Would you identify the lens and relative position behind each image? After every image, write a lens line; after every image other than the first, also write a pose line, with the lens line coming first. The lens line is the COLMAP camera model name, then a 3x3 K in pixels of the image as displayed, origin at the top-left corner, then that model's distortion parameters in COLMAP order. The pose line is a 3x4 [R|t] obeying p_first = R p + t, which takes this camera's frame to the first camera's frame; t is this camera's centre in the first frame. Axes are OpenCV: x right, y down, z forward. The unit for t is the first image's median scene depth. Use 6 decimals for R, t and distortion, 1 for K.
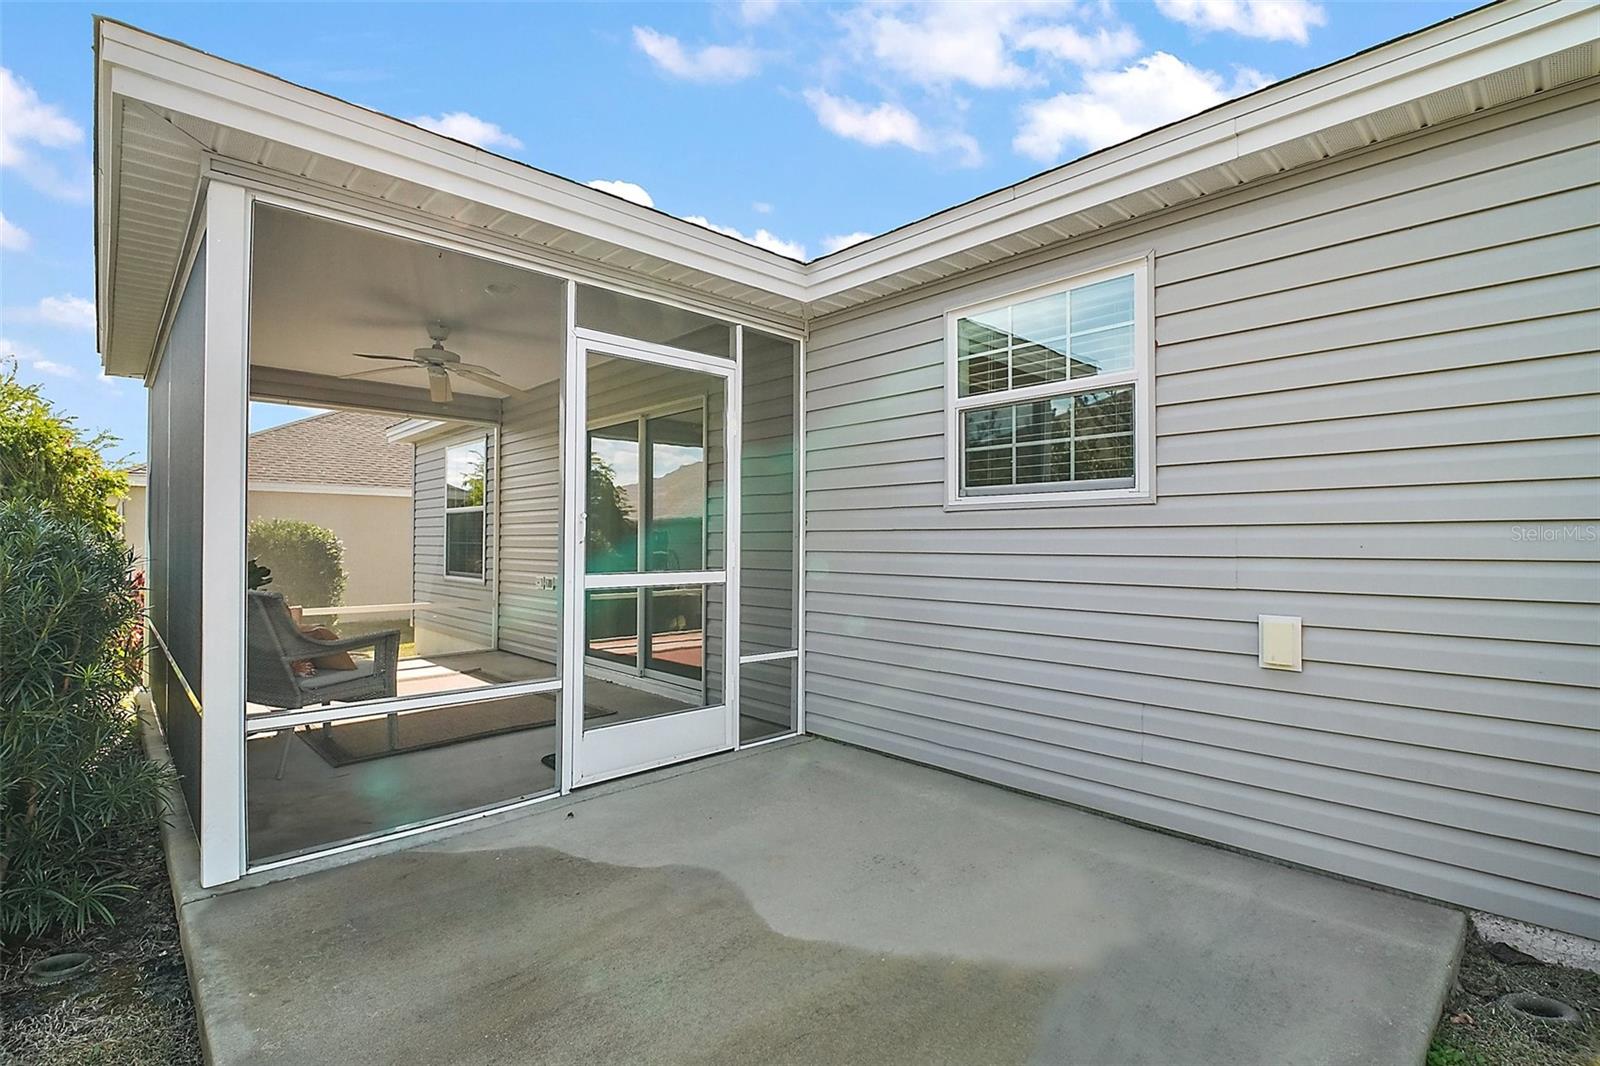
lens RADIAL K [[730.5, 0, 798.6], [0, 730.5, 533.5], [0, 0, 1]] dist [0.000754, 0.000092]
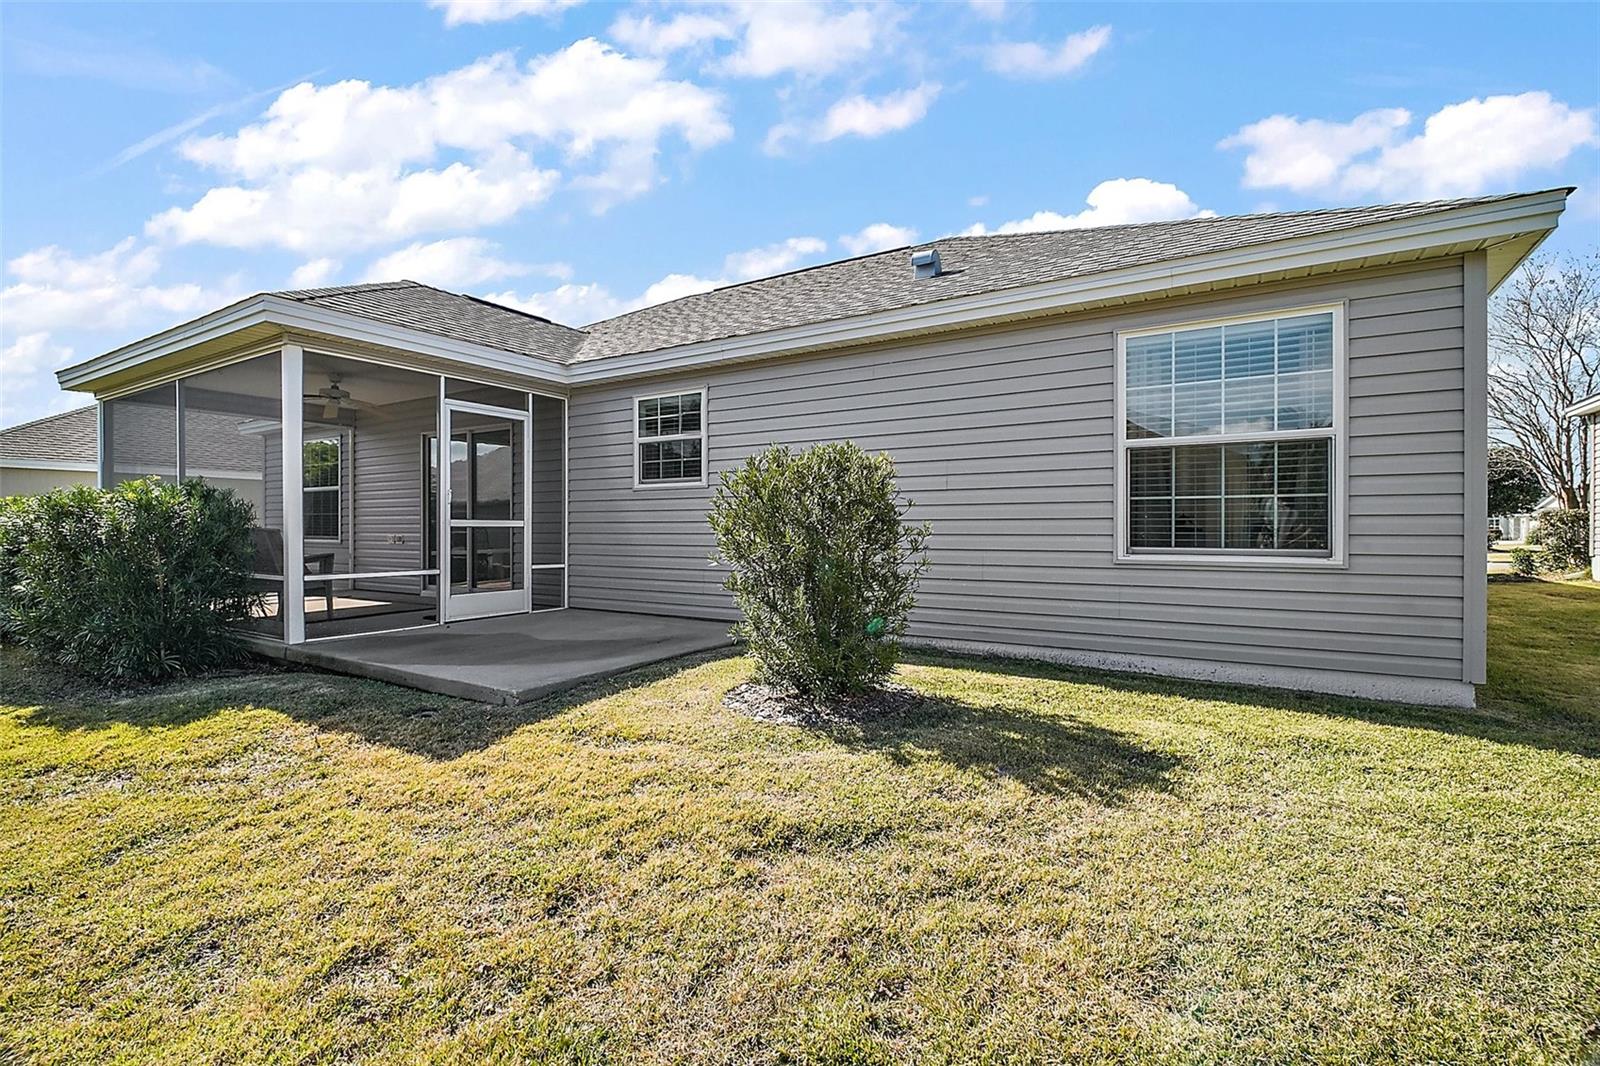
lens RADIAL K [[730.5, 0, 798.6], [0, 730.5, 533.5], [0, 0, 1]] dist [0.000754, 0.000092]
pose [[0.969104, -0.002978, 0.246634, 0.129758], [-0.000927, 0.999876, 0.015717, 0.054546], [-0.246650, -0.015460, 0.968981, -1.069258]]
